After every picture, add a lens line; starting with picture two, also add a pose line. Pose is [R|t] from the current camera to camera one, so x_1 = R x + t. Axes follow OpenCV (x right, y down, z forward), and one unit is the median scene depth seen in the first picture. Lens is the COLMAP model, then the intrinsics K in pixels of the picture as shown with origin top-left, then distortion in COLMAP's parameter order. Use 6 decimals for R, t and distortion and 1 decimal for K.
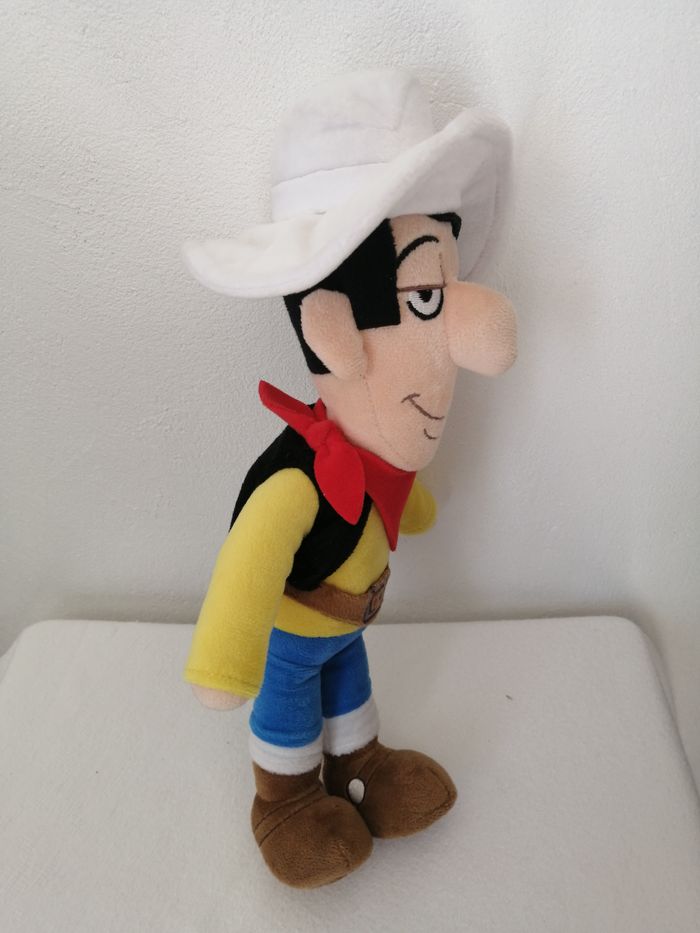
lens RADIAL K [[714.8, 0, 348.3], [0, 714.8, 460.2], [0, 0, 1]] dist [-0.045351, 0.044266]
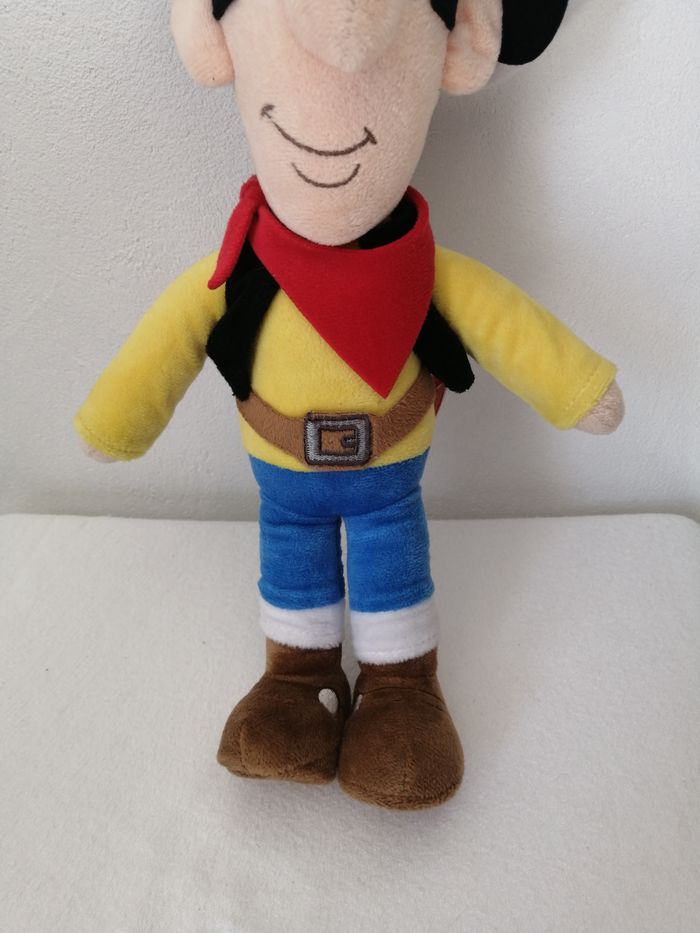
lens RADIAL K [[714.8, 0, 344.9], [0, 714.8, 468.2], [0, 0, 1]] dist [-0.045351, 0.044266]
pose [[0.999146, 0.018428, -0.036969, 0.028845], [-0.017995, 0.999766, 0.012016, 0.214772], [0.037182, -0.011341, 0.999244, 0.201324]]
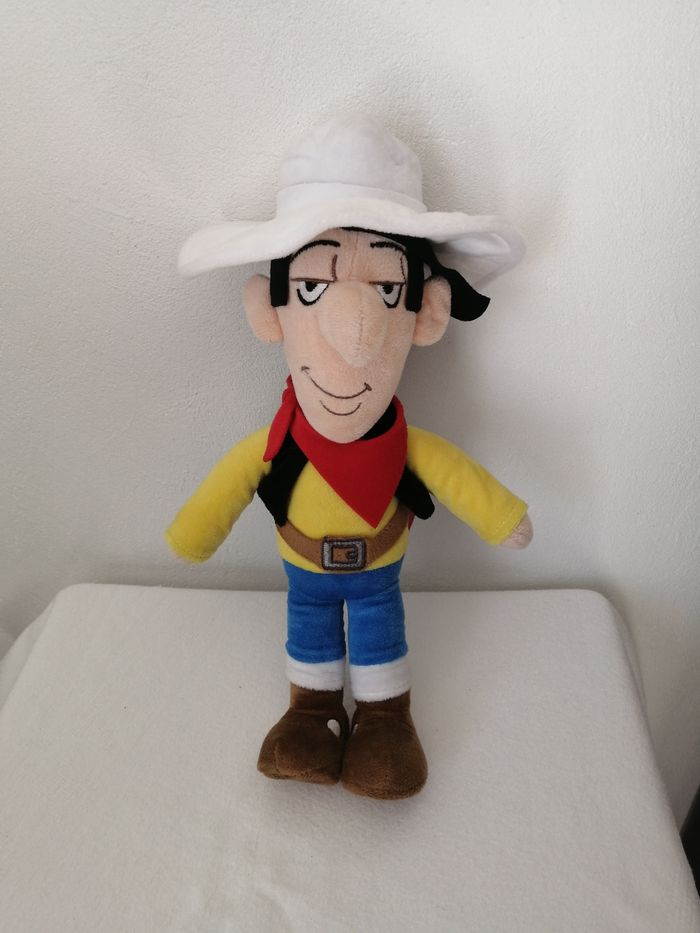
lens RADIAL K [[714.8, 0, 345.3], [0, 714.8, 461.6], [0, 0, 1]] dist [-0.045351, 0.044266]
pose [[0.999644, 0.023816, -0.011995, 0.004631], [-0.024201, 0.999161, -0.033041, 0.084773], [0.011198, 0.033319, 0.999382, -0.179654]]
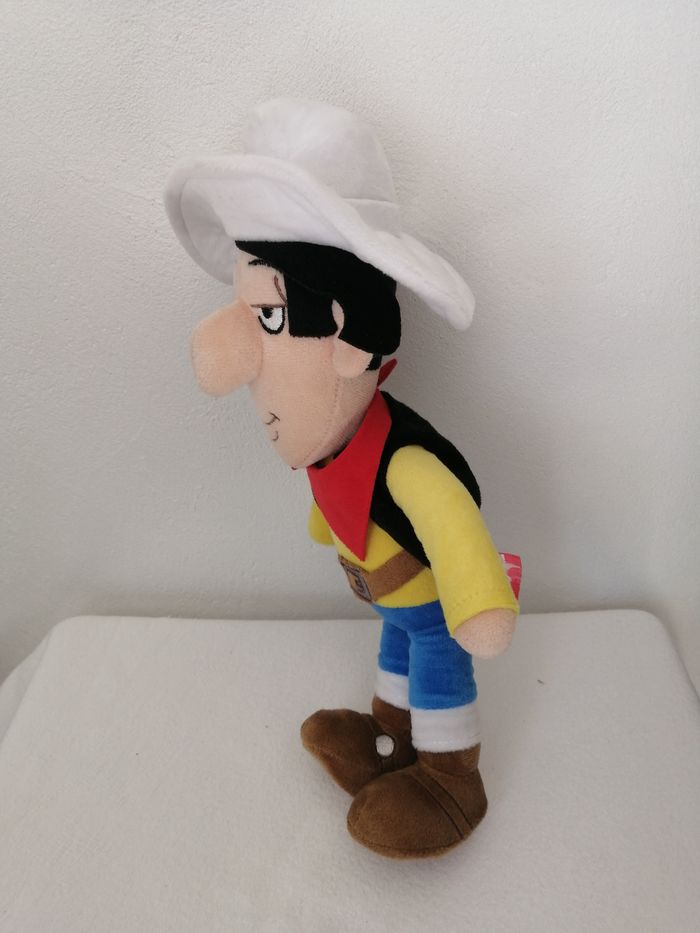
lens RADIAL K [[714.8, 0, 345.2], [0, 714.8, 463.3], [0, 0, 1]] dist [-0.045351, 0.044266]
pose [[0.999484, 0.011679, 0.029920, -0.110841], [-0.008833, 0.995576, -0.093539, 0.142185], [-0.030880, 0.093227, 0.995166, -0.054318]]
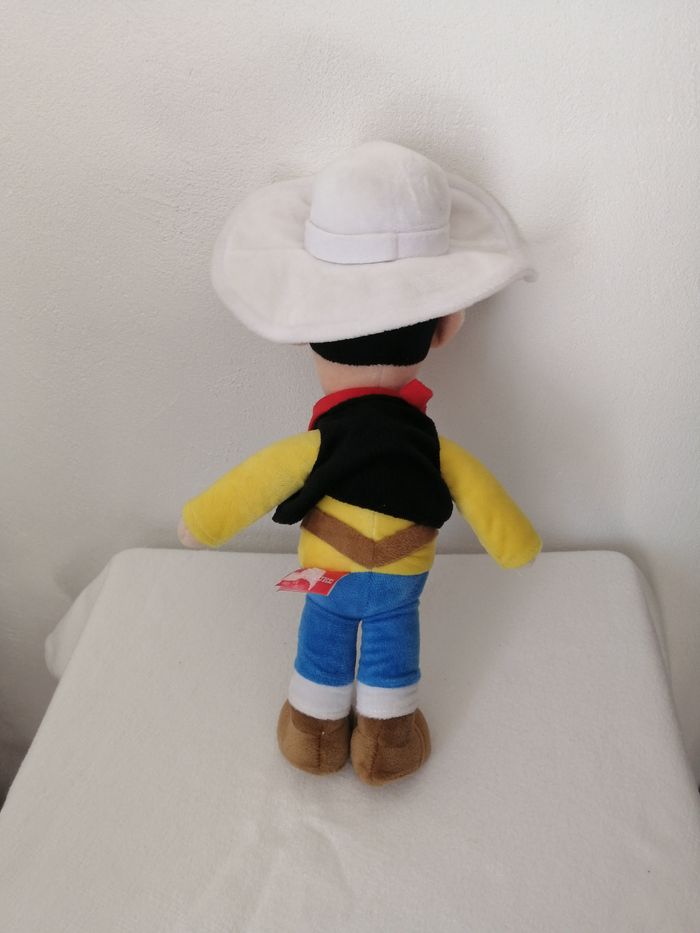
lens RADIAL K [[714.8, 0, 345.3], [0, 714.8, 460.6], [0, 0, 1]] dist [-0.045351, 0.044266]
pose [[0.998504, 0.013705, -0.052924, -0.006284], [-0.012615, 0.999703, 0.020864, 0.067200], [0.053194, -0.020165, 0.998381, -0.258173]]
